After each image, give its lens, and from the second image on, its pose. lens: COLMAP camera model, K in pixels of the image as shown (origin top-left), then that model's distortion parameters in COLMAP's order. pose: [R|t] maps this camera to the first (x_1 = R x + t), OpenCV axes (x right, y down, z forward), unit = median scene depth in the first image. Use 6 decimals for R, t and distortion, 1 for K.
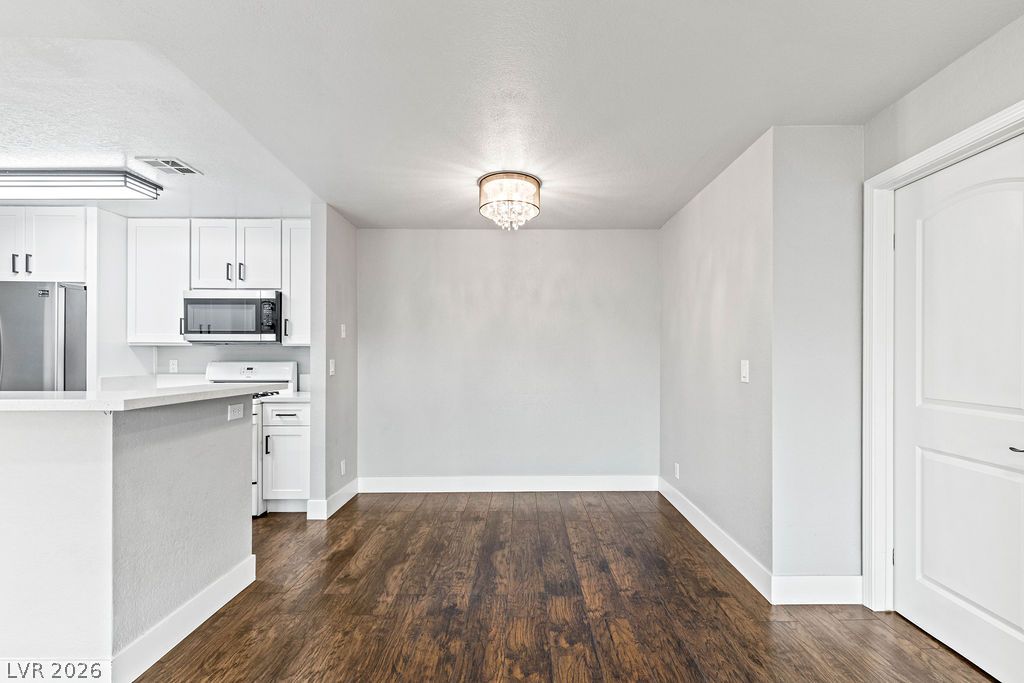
lens RADIAL K [[481.2, 0, 525.2], [0, 481.2, 352.9], [0, 0, 1]] dist [-0.001707, -0.000447]
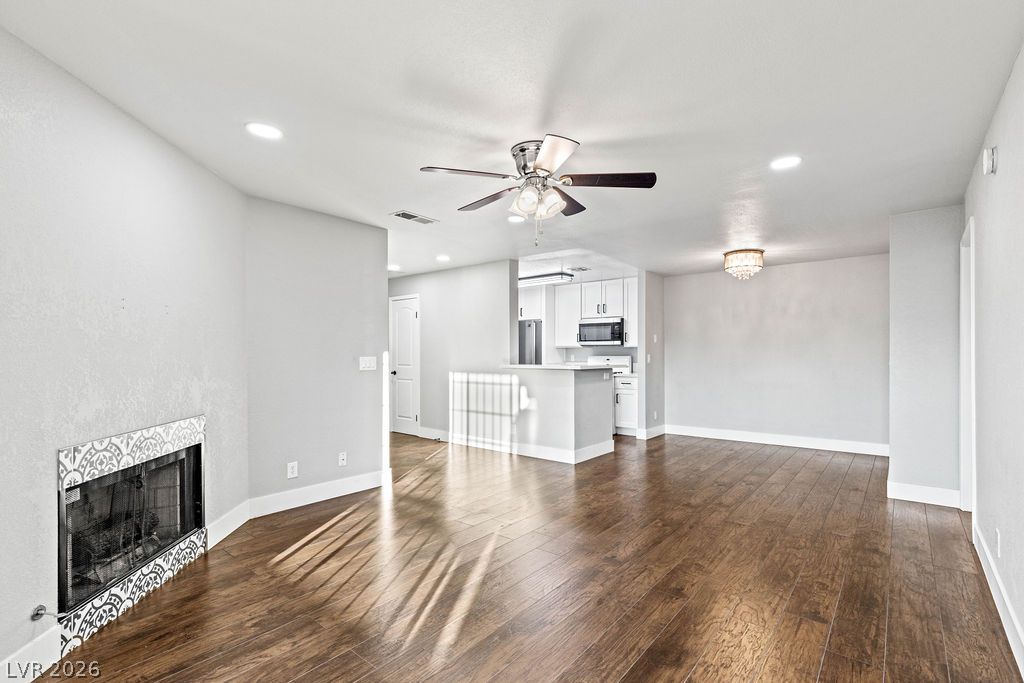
lens RADIAL K [[481.2, 0, 525.2], [0, 481.2, 352.9], [0, 0, 1]] dist [-0.001707, -0.000447]
pose [[0.785530, -0.001607, -0.618822, 0.355813], [0.004089, 0.999988, 0.002594, 0.001354], [0.618810, -0.004568, 0.785527, -0.716610]]
